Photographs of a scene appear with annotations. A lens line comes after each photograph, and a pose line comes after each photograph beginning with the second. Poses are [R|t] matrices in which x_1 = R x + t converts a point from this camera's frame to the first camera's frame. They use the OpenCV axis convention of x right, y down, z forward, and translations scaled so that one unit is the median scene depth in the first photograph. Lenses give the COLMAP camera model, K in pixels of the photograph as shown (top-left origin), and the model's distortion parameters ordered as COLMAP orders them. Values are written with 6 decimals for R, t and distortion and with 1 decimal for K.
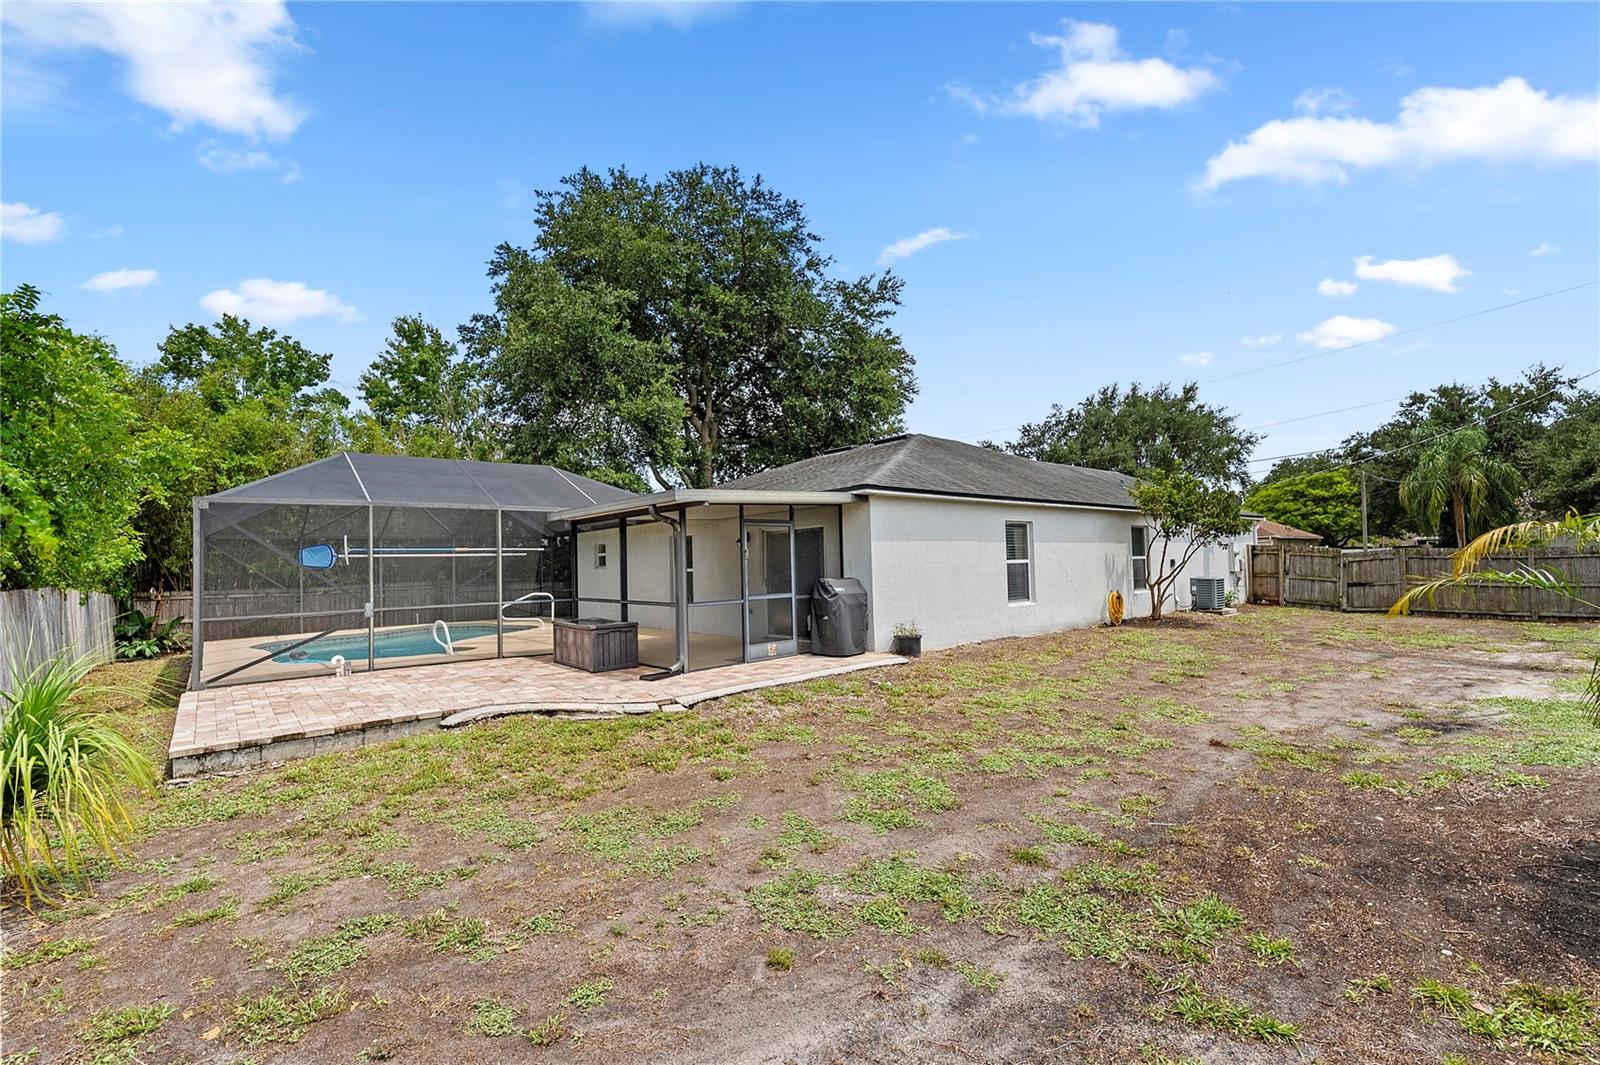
lens RADIAL K [[708.0, 0, 796.5], [0, 708.0, 538.5], [0, 0, 1]] dist [-0.006026, -0.000797]
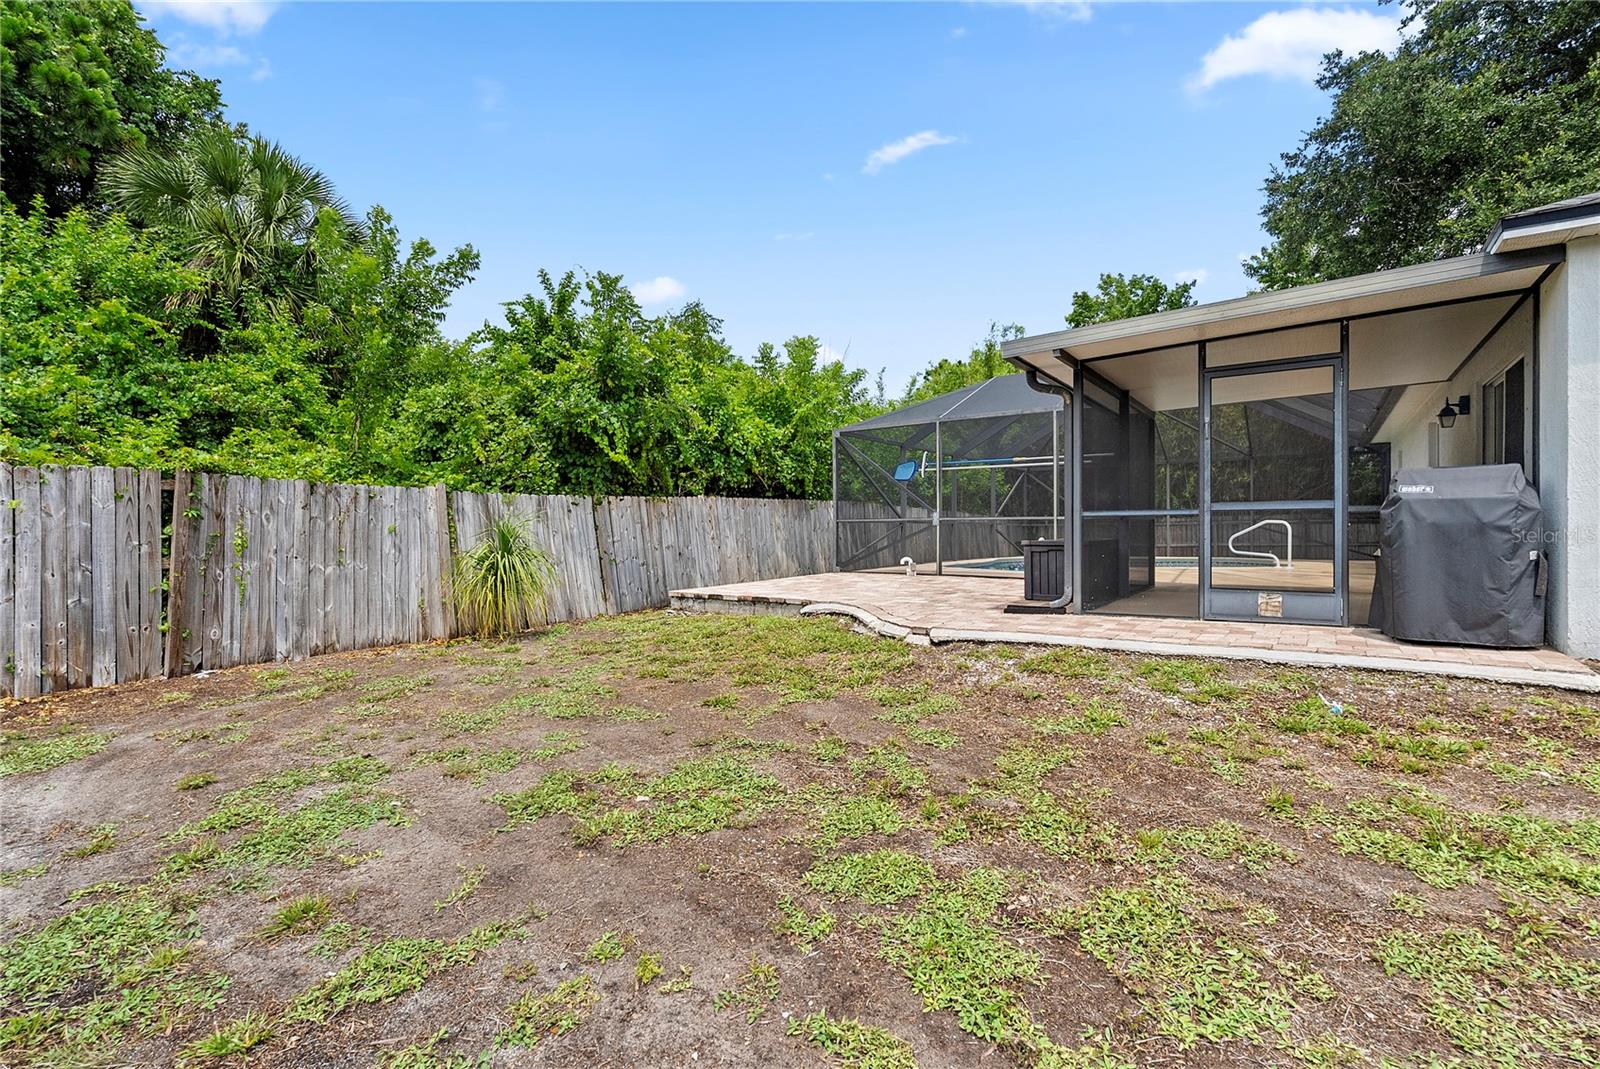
lens RADIAL K [[708.0, 0, 798.7], [0, 708.0, 521.8], [0, 0, 1]] dist [-0.006026, -0.000797]
pose [[0.245858, 0.019591, -0.969108, 0.538172], [0.029723, 0.999173, 0.027740, 0.095431], [0.968850, -0.035624, 0.245073, 0.731461]]
